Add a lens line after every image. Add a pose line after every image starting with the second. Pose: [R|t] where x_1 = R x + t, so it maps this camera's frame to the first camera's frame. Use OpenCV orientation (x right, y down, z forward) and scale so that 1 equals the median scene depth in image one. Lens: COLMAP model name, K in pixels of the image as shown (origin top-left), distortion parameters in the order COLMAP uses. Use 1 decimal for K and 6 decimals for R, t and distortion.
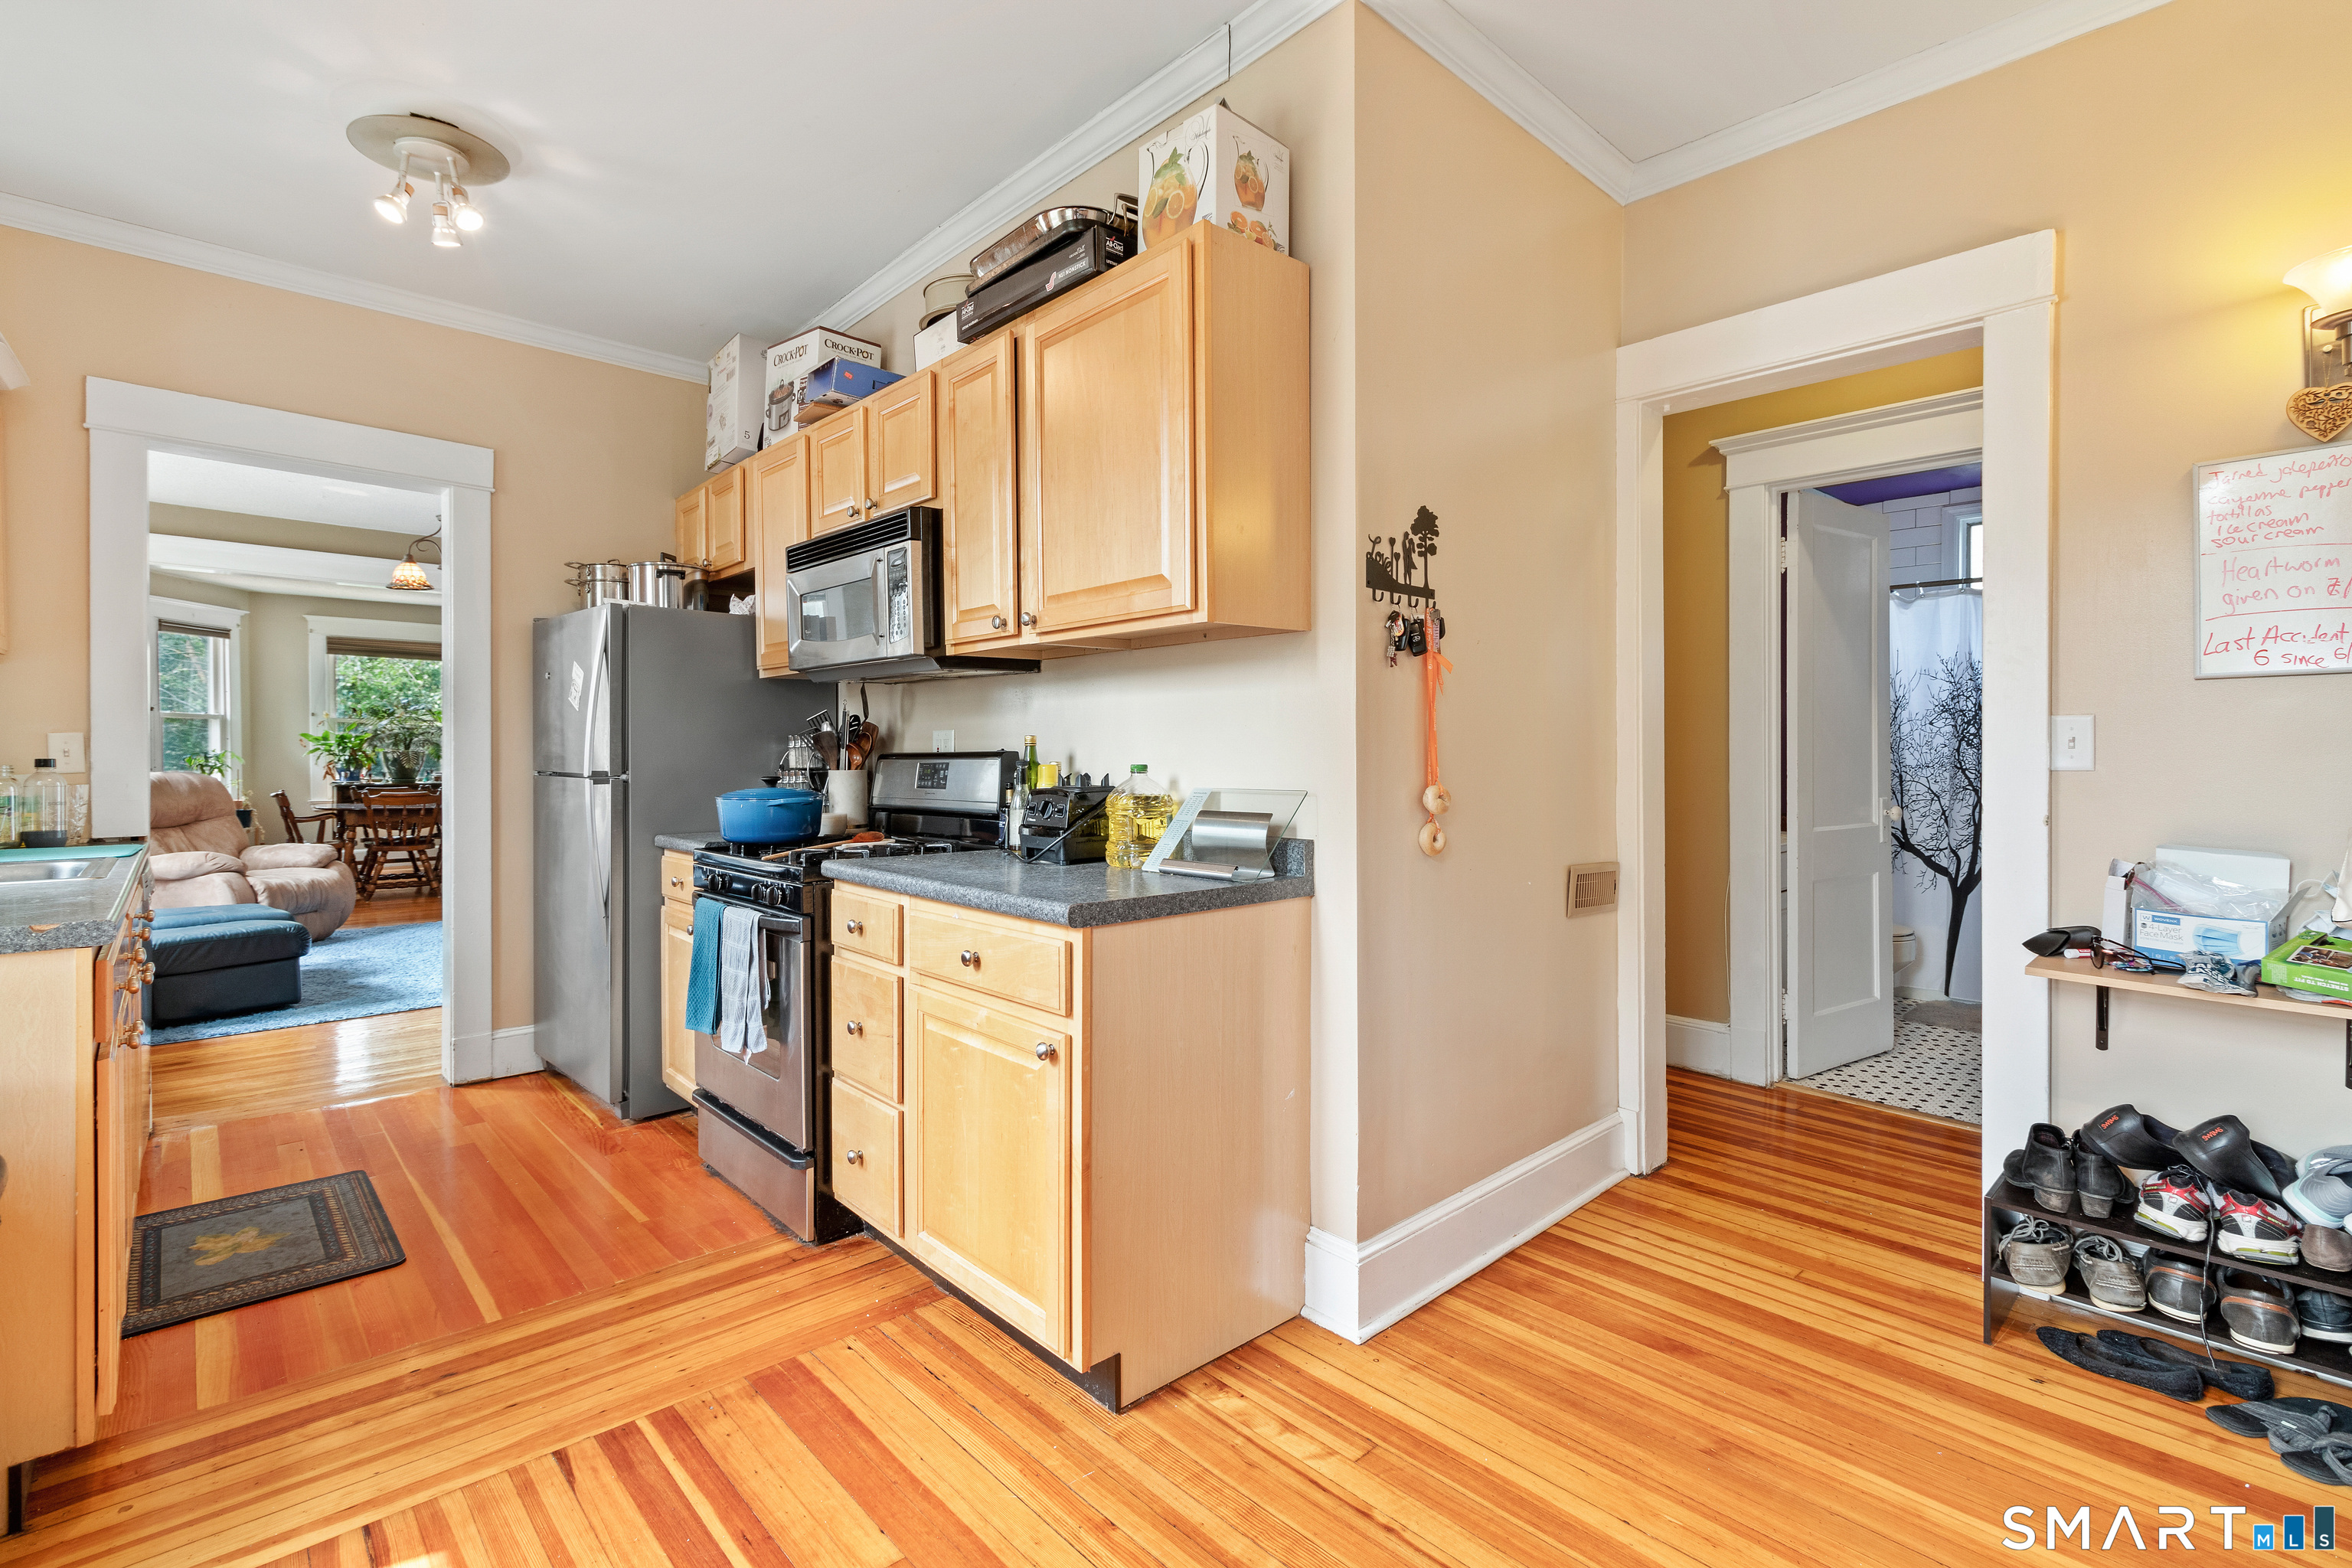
lens RADIAL K [[1074.1, 0, 1186.8], [0, 1074.1, 764.2], [0, 0, 1]] dist [0.002957, -0.000885]
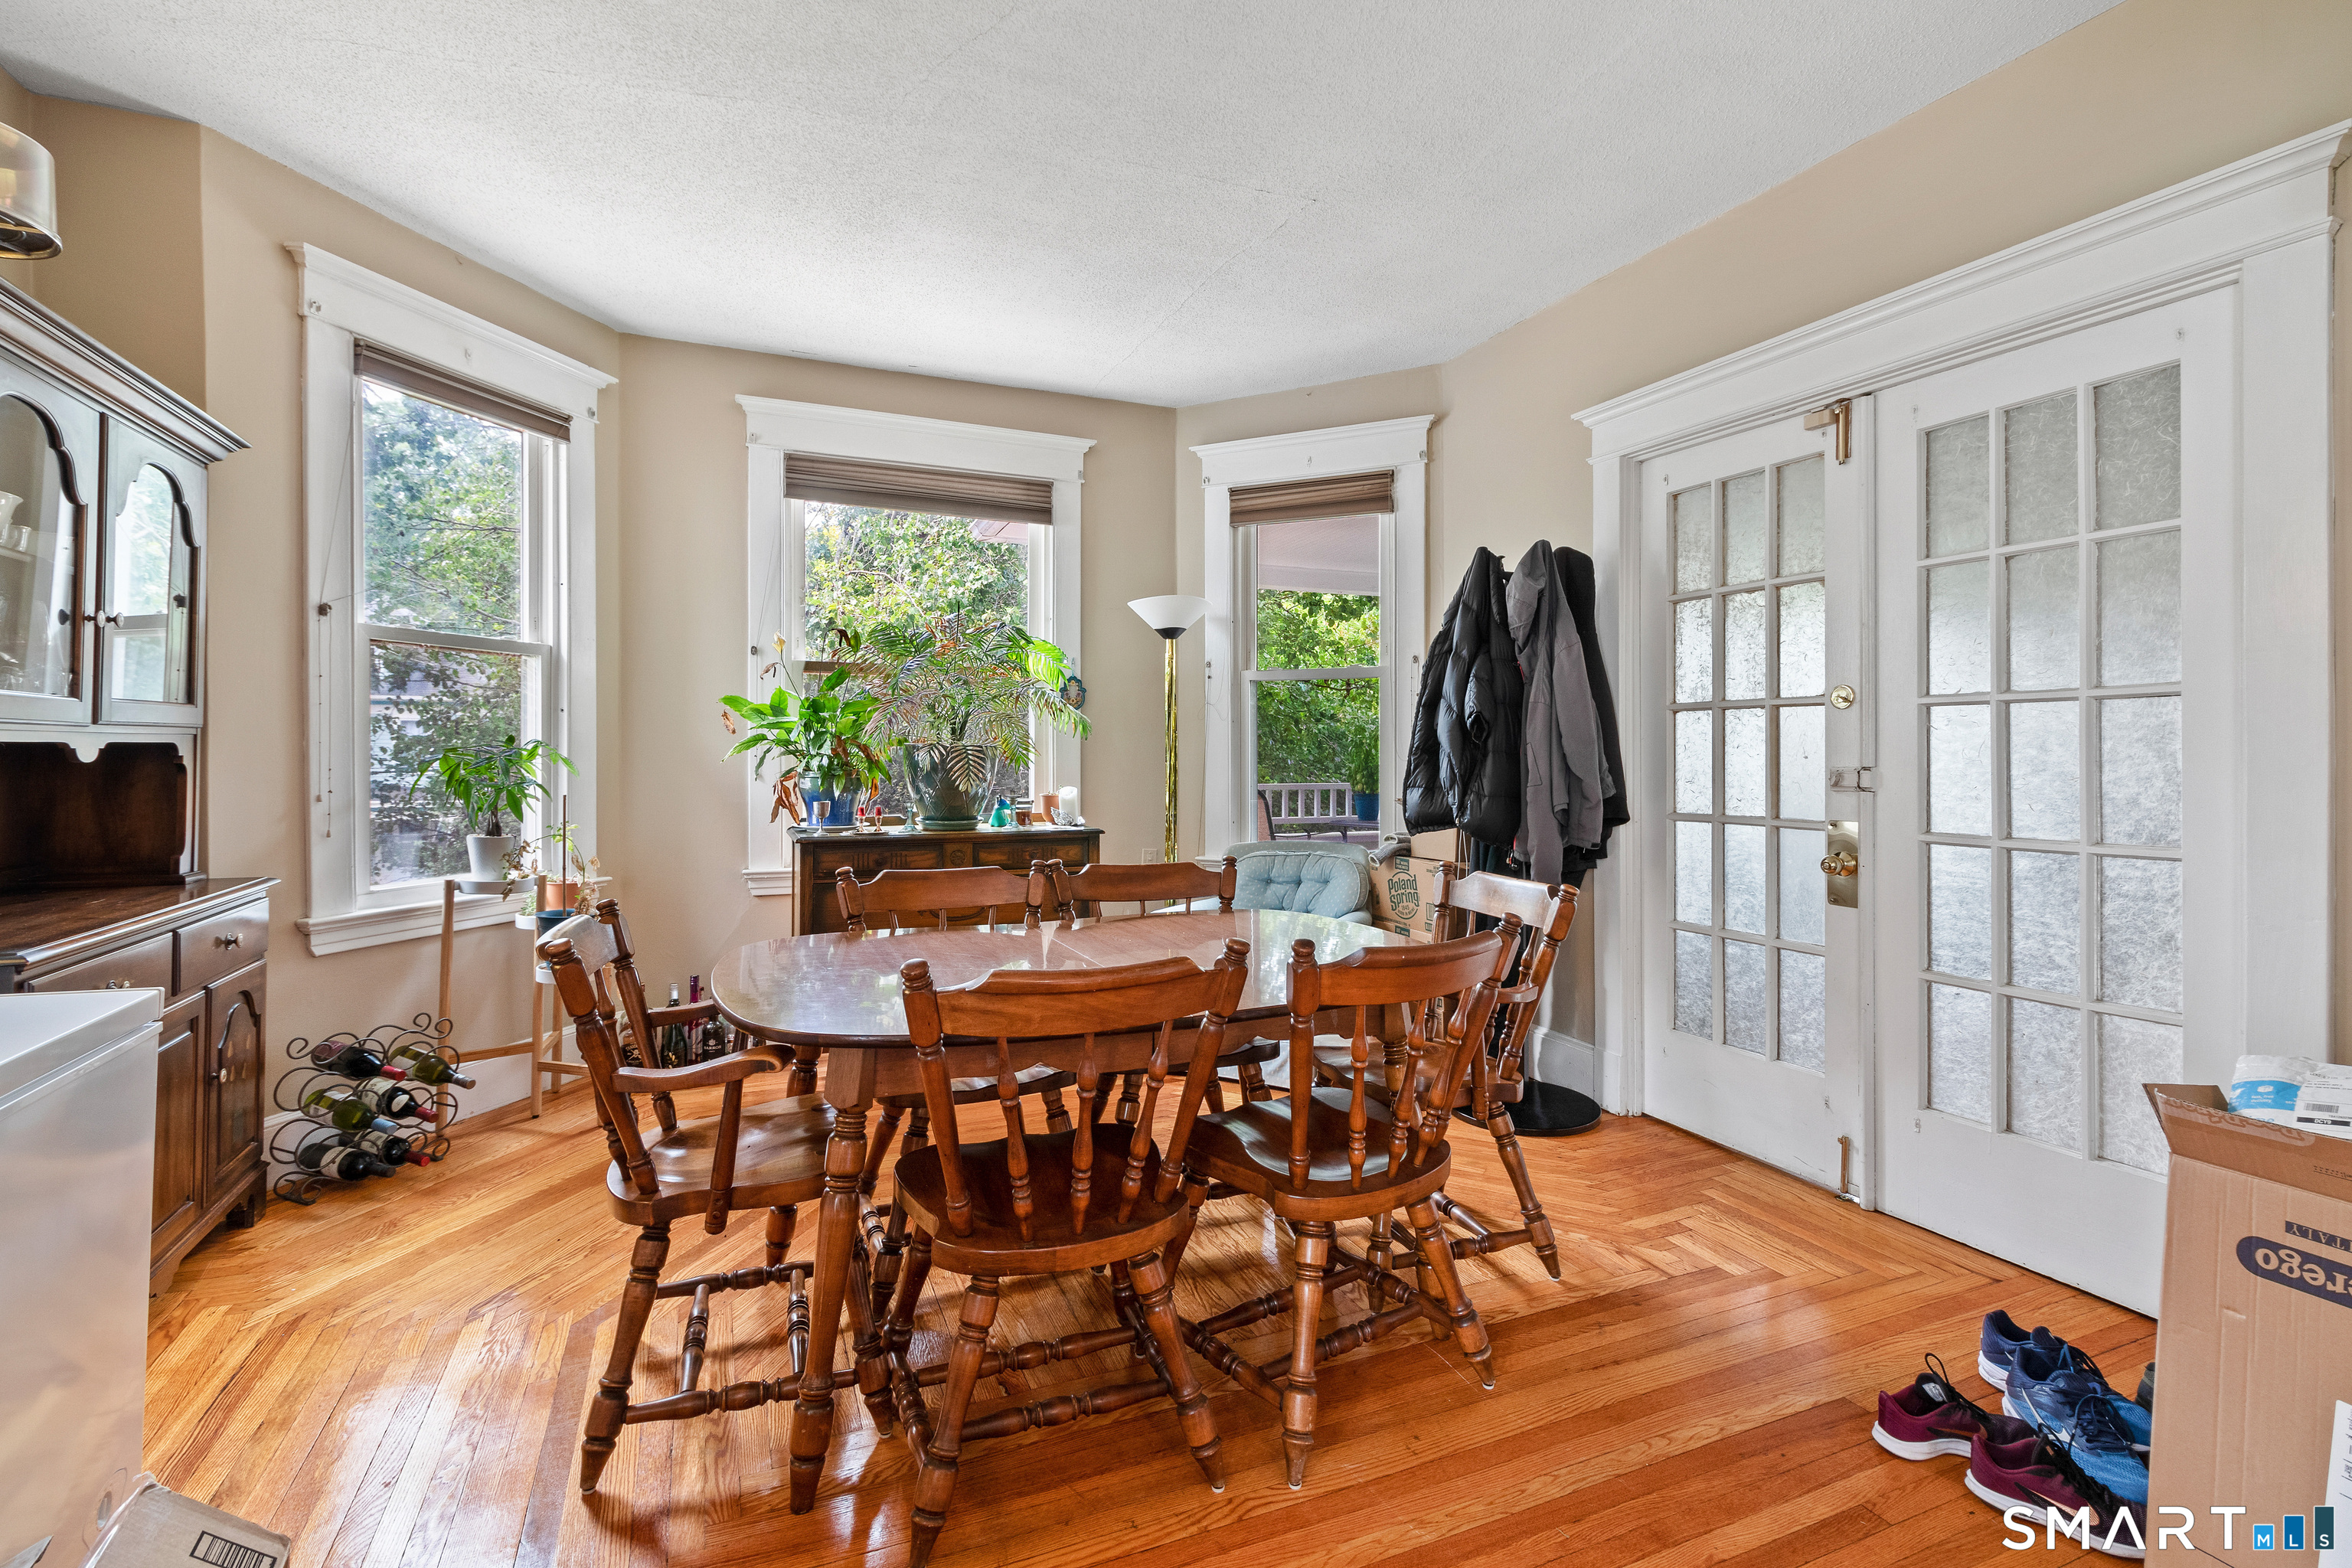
lens RADIAL K [[1074.1, 0, 1180.8], [0, 1074.1, 748.7], [0, 0, 1]] dist [0.002957, -0.000885]
pose [[0.942682, 0.004079, -0.333666, -2.107726], [-0.007278, 0.999939, -0.008339, -0.031532], [0.333612, 0.010289, 0.942654, 2.690351]]
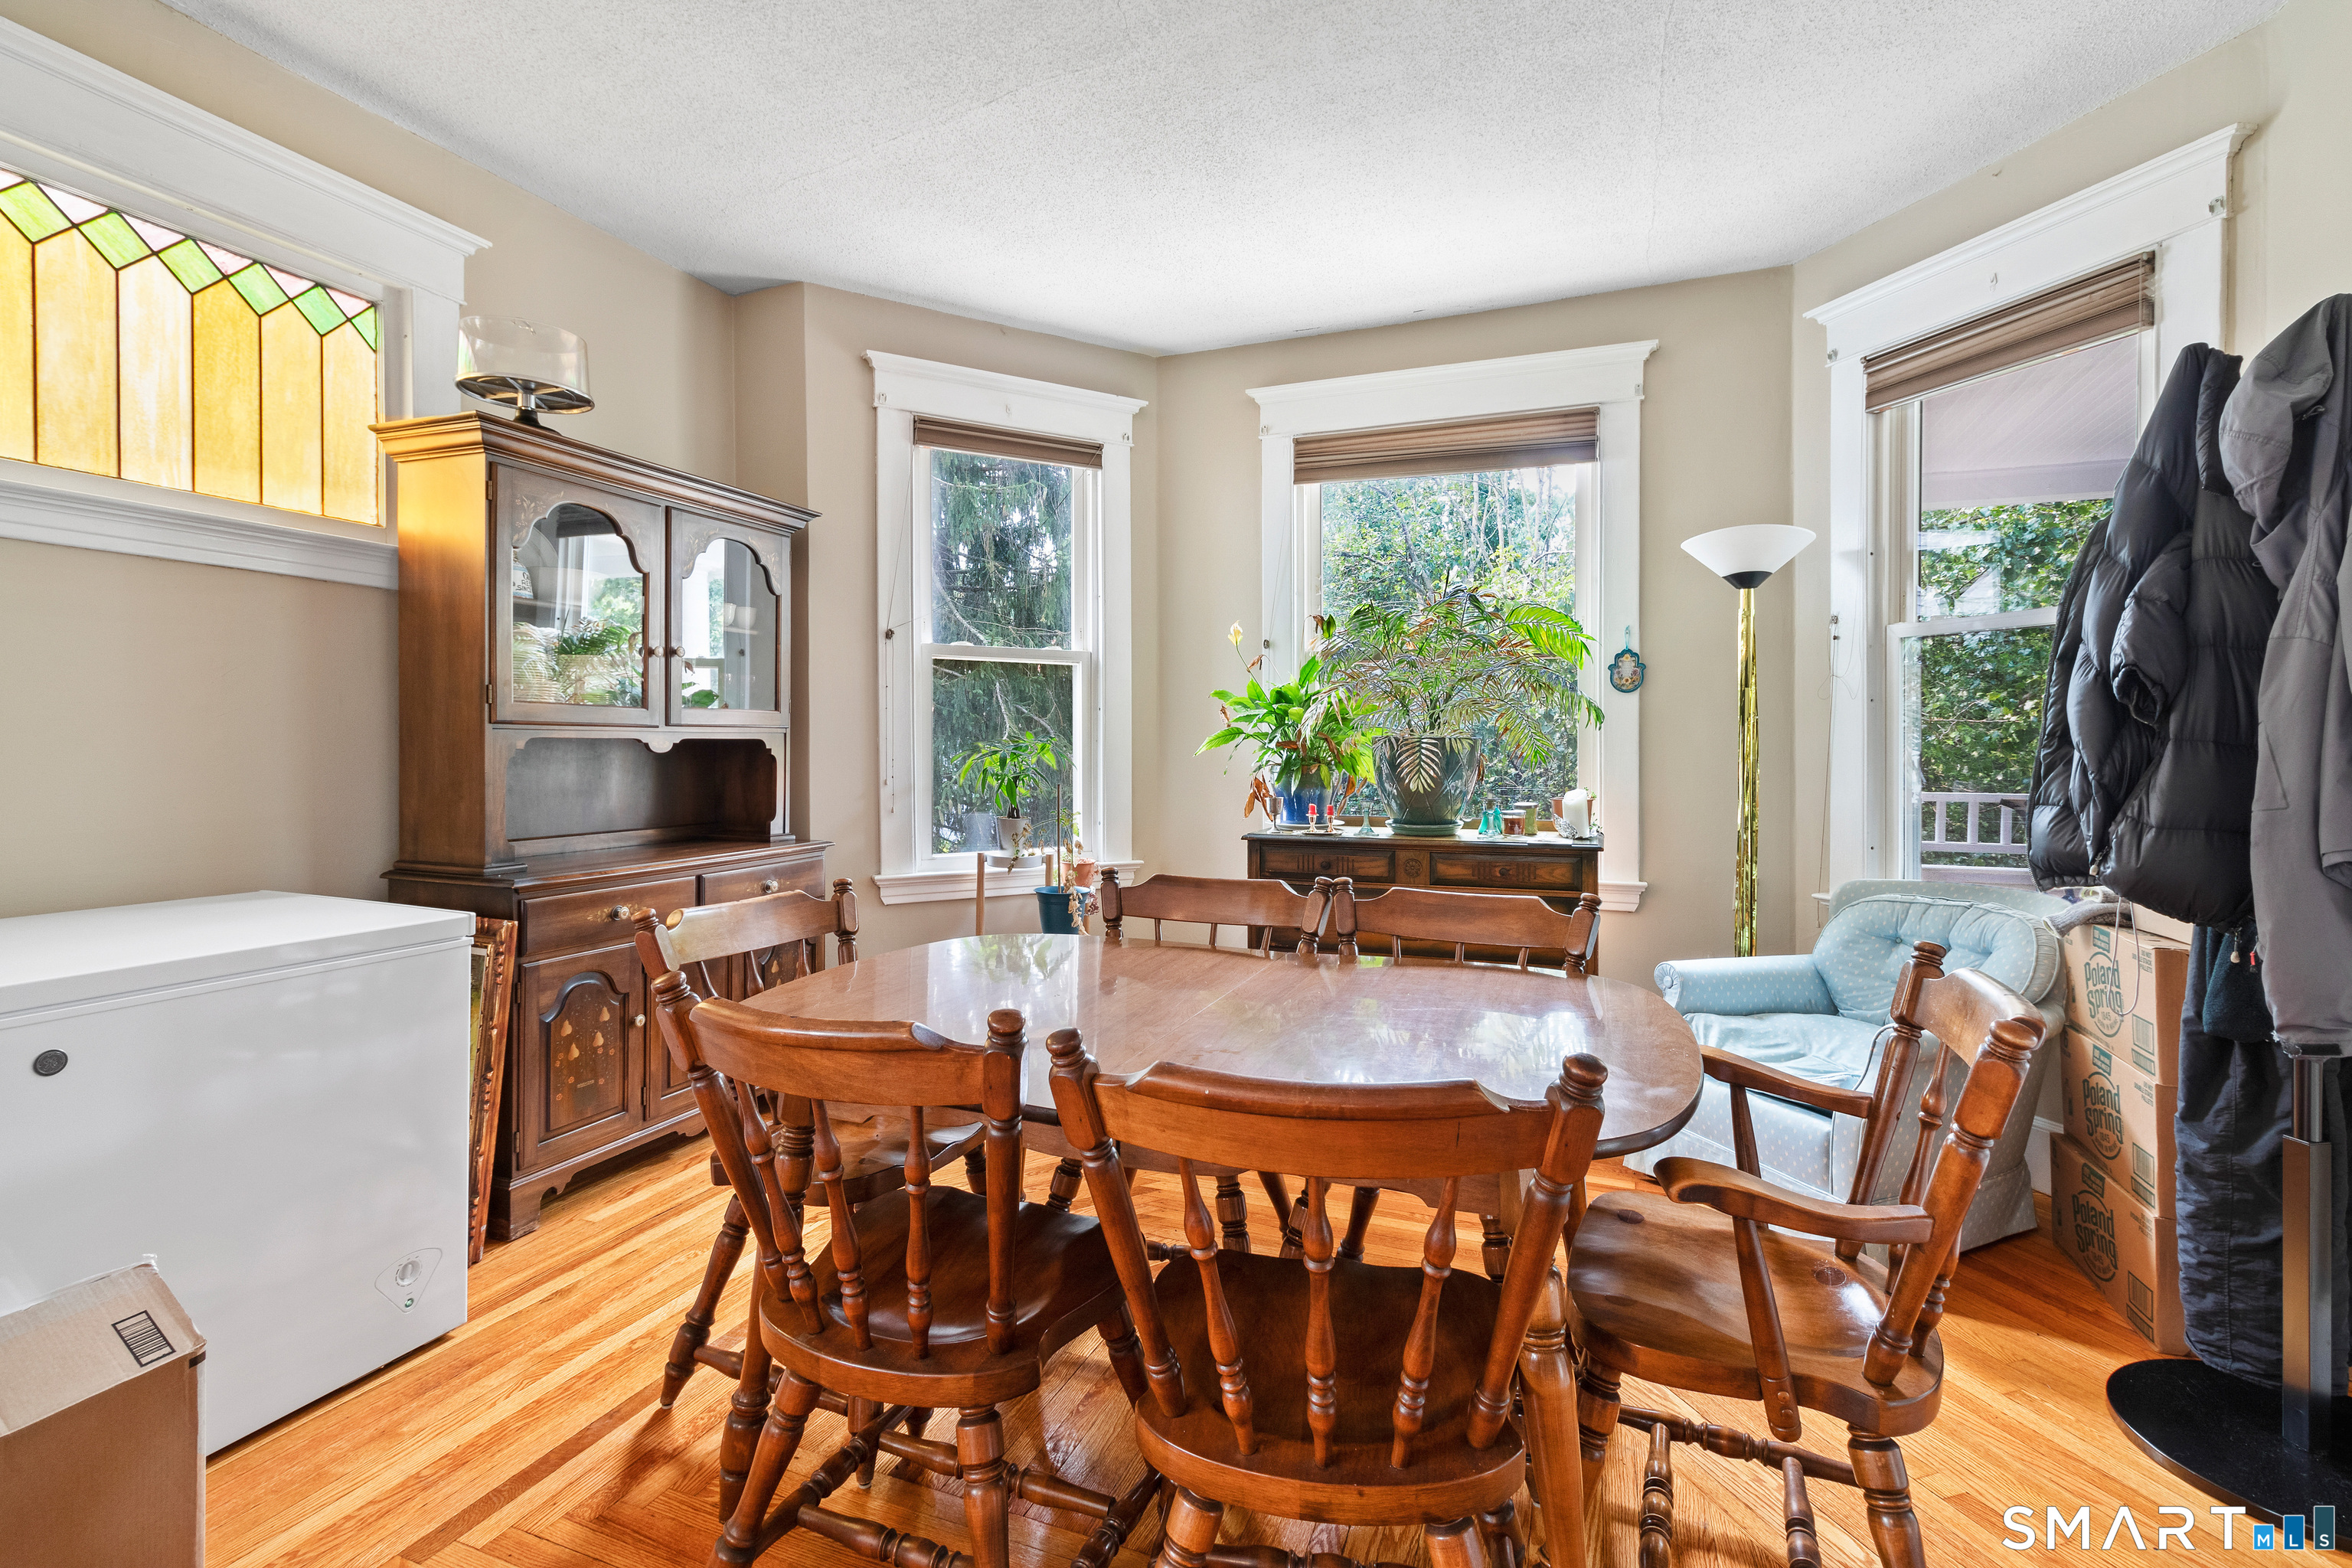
lens RADIAL K [[1074.1, 0, 1191.5], [0, 1074.1, 759.0], [0, 0, 1]] dist [0.002957, -0.000885]
pose [[0.438908, 0.012340, -0.898447, -1.868840], [-0.008430, 0.999918, 0.009616, -0.030839], [0.898492, 0.003353, 0.438977, 3.172115]]
